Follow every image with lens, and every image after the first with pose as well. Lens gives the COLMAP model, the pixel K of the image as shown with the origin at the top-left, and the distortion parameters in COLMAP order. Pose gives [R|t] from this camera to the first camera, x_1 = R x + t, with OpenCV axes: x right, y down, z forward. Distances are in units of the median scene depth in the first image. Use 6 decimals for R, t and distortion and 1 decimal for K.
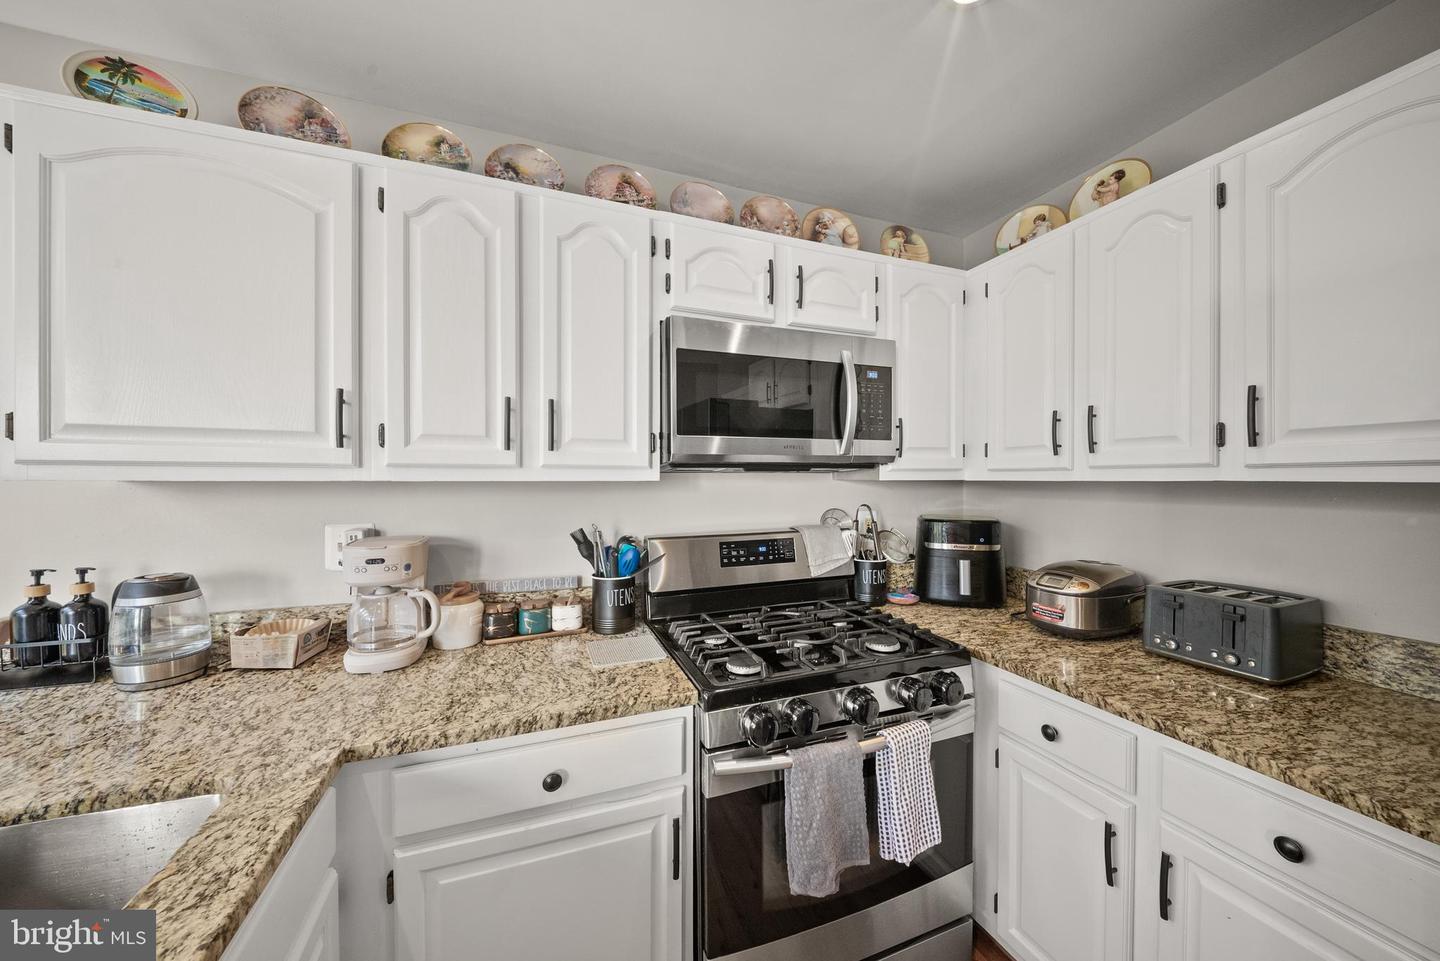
lens RADIAL K [[508.5, 0, 726.5], [0, 508.5, 486.0], [0, 0, 1]] dist [0.005618, -0.004397]
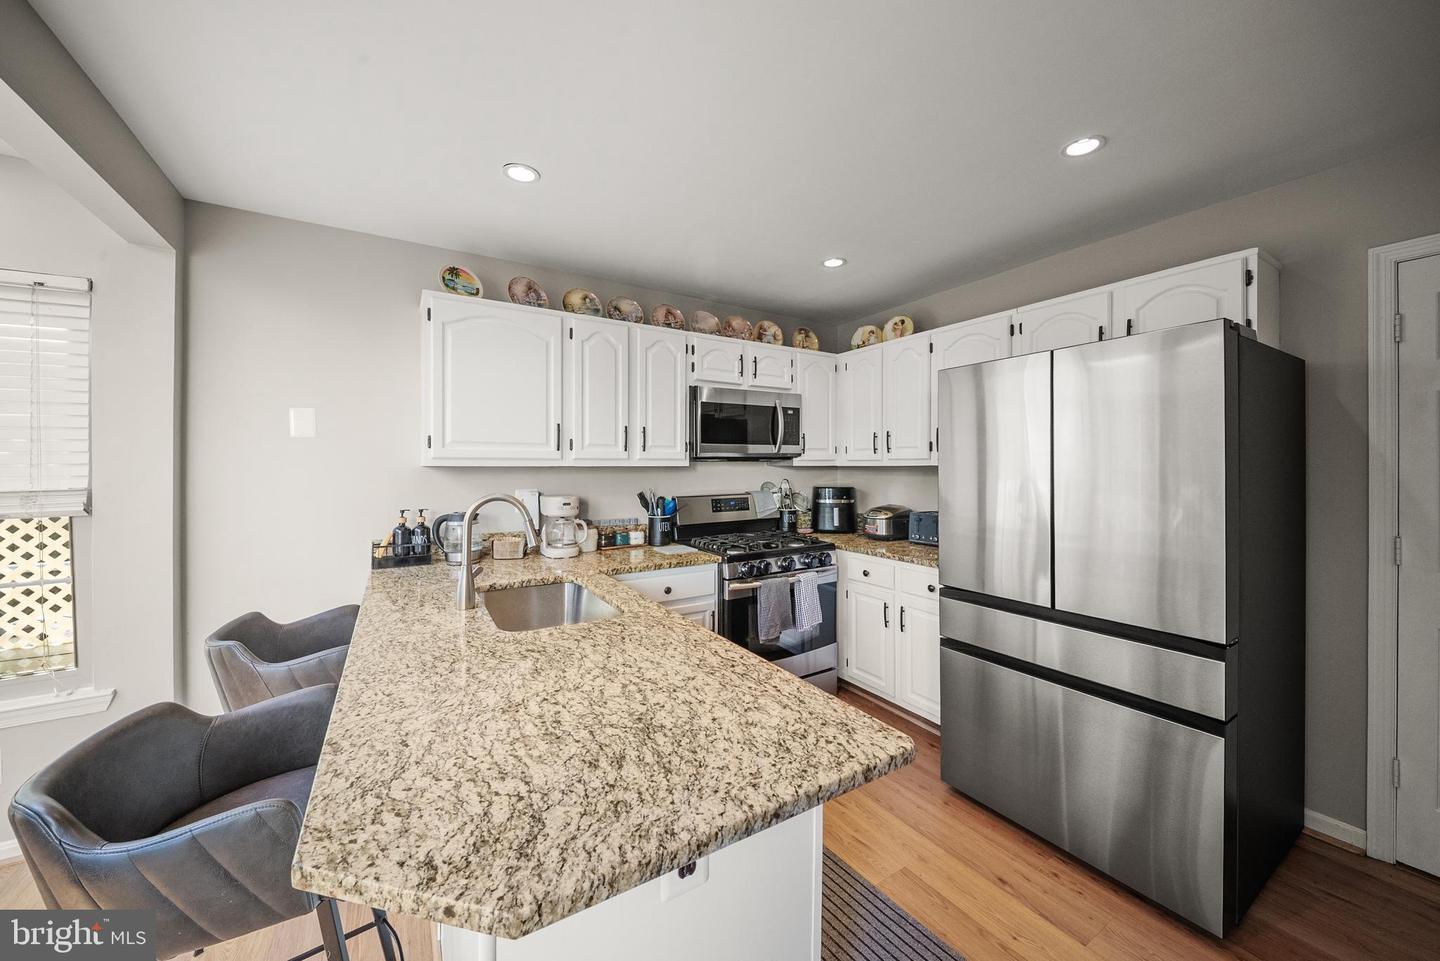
lens RADIAL K [[519.6, 0, 720.0], [0, 519.6, 480.5], [0, 0, 1]] dist [-0.002200, -0.000340]
pose [[0.984138, -0.006437, 0.177286, -0.374310], [0.004061, 0.999897, 0.013762, 0.018975], [-0.177356, -0.012824, 0.984063, -1.029745]]
